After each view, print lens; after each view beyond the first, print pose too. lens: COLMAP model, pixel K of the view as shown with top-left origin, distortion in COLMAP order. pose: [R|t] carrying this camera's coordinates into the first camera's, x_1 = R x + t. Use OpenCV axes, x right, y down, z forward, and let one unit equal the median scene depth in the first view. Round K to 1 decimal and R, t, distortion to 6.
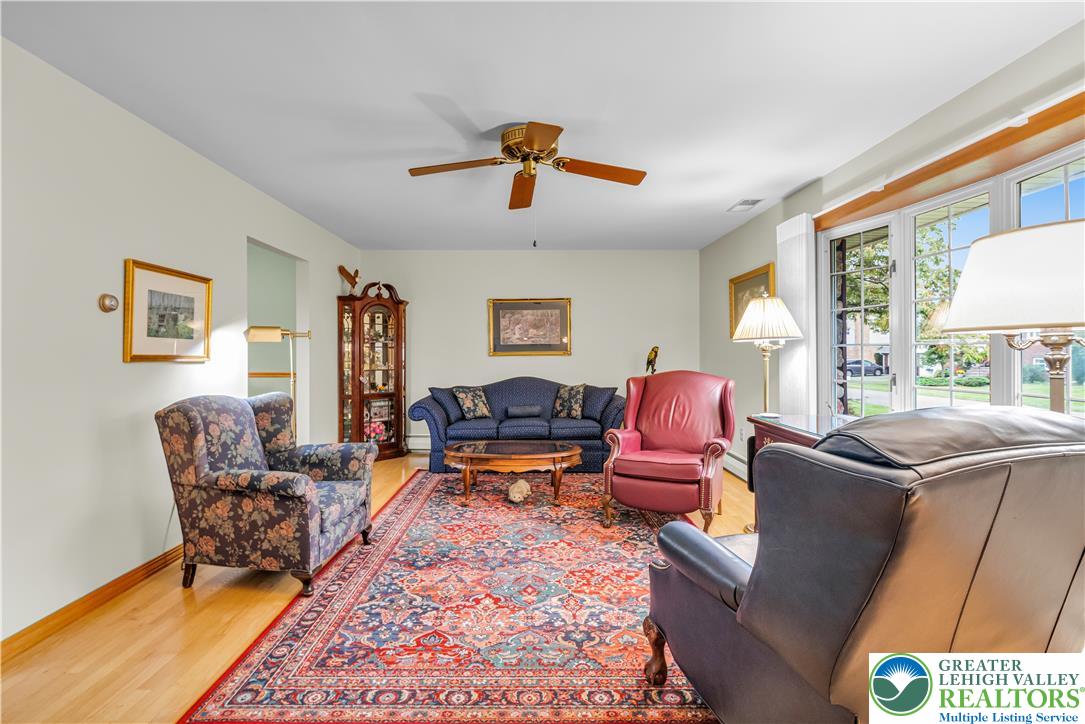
lens RADIAL K [[475.9, 0, 542.5], [0, 475.9, 355.9], [0, 0, 1]] dist [-0.000573, -0.000065]
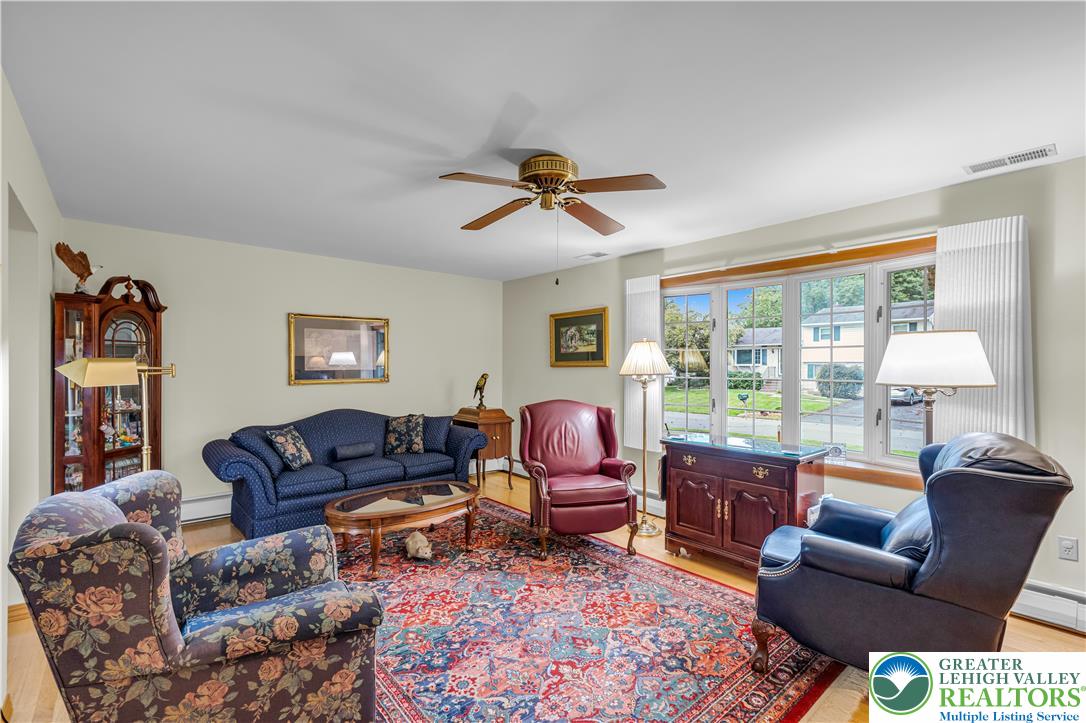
lens RADIAL K [[475.4, 0, 539.7], [0, 475.4, 369.1], [0, 0, 1]] dist [-0.001194, -0.000536]
pose [[0.769001, 0.001391, 0.639246, -0.518007], [-0.001405, 0.999999, -0.000487, -0.046062], [-0.639246, -0.000524, 0.769002, 0.224291]]
